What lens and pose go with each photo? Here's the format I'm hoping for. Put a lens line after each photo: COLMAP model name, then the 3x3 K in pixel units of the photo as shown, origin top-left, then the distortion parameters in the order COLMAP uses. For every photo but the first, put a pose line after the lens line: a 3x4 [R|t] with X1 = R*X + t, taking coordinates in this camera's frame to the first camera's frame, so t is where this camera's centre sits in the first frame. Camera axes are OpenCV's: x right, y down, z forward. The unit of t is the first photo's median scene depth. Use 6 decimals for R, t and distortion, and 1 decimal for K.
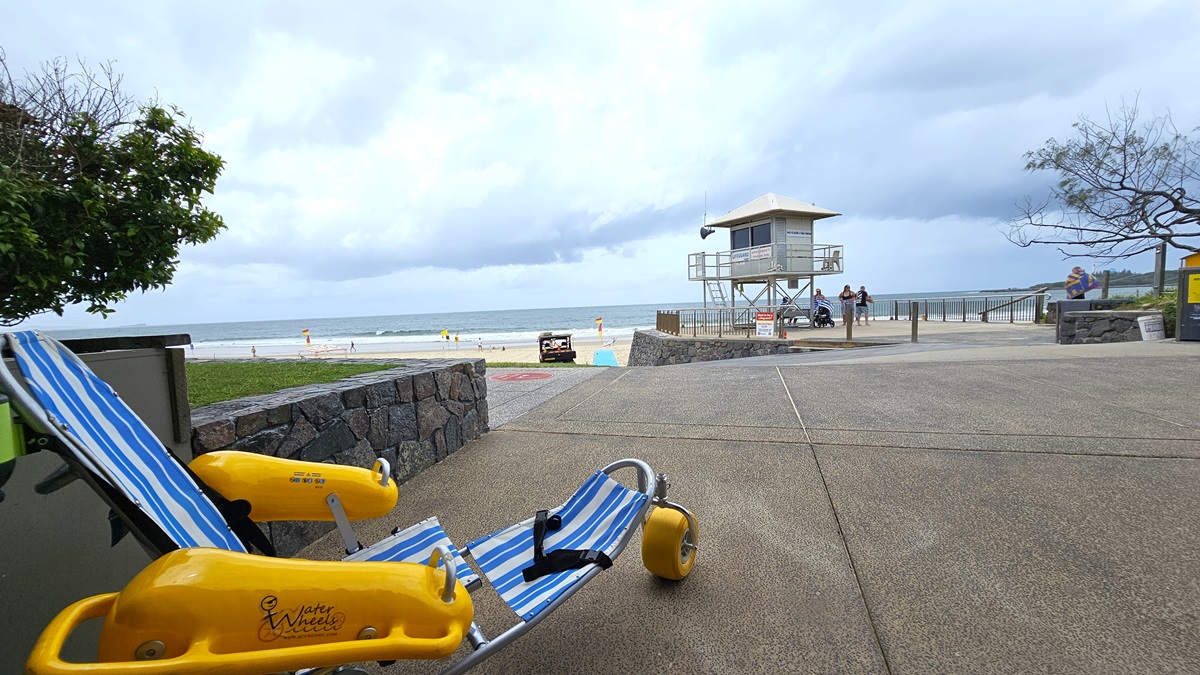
lens RADIAL K [[488.7, 0, 599.6], [0, 488.7, 340.3], [0, 0, 1]] dist [0.000019, 0.000129]
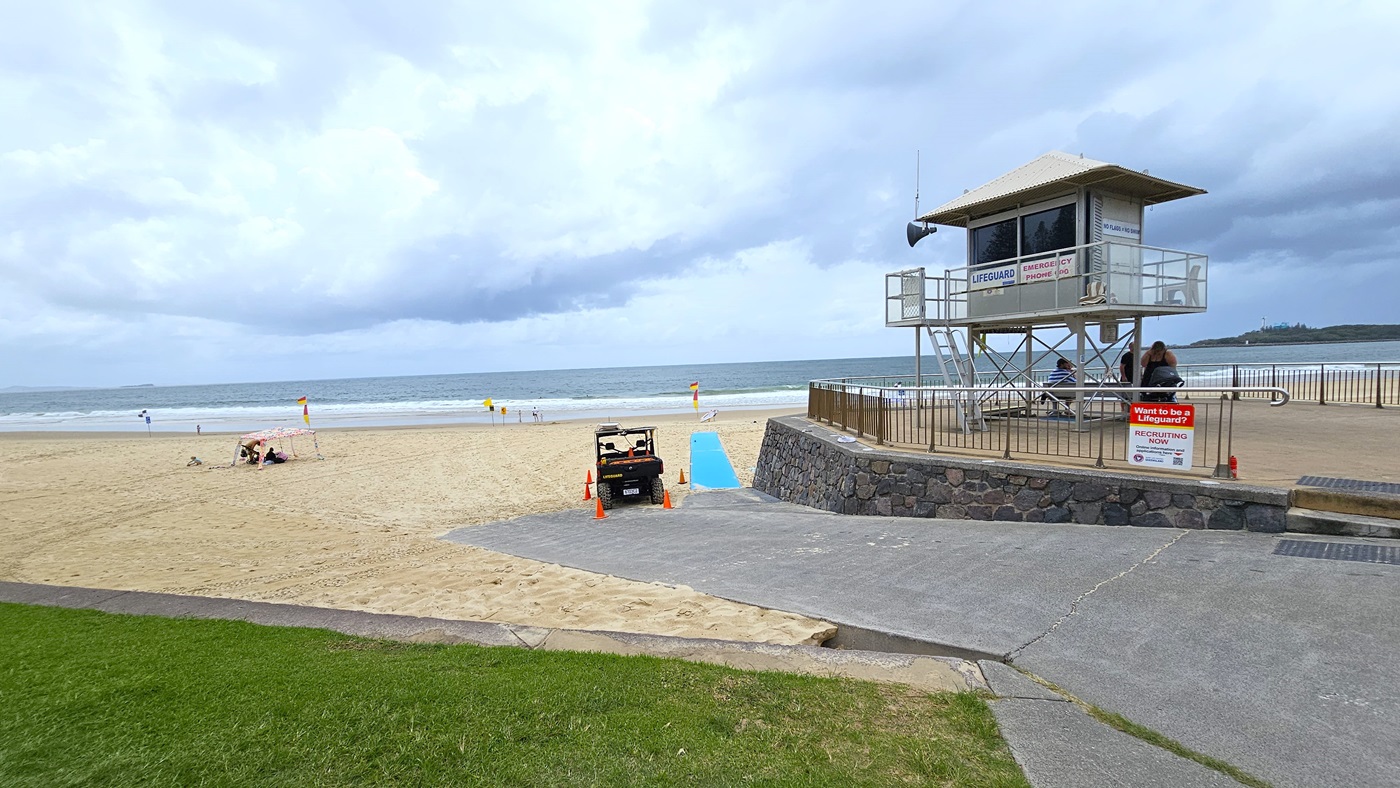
lens RADIAL K [[570.9, 0, 701.2], [0, 570.9, 388.0], [0, 0, 1]] dist [0.003263, 0.000105]
pose [[0.999853, 0.001495, 0.017075, -0.019040], [-0.001002, 0.999583, -0.028847, -0.041672], [-0.017111, 0.028826, 0.999438, 0.416978]]
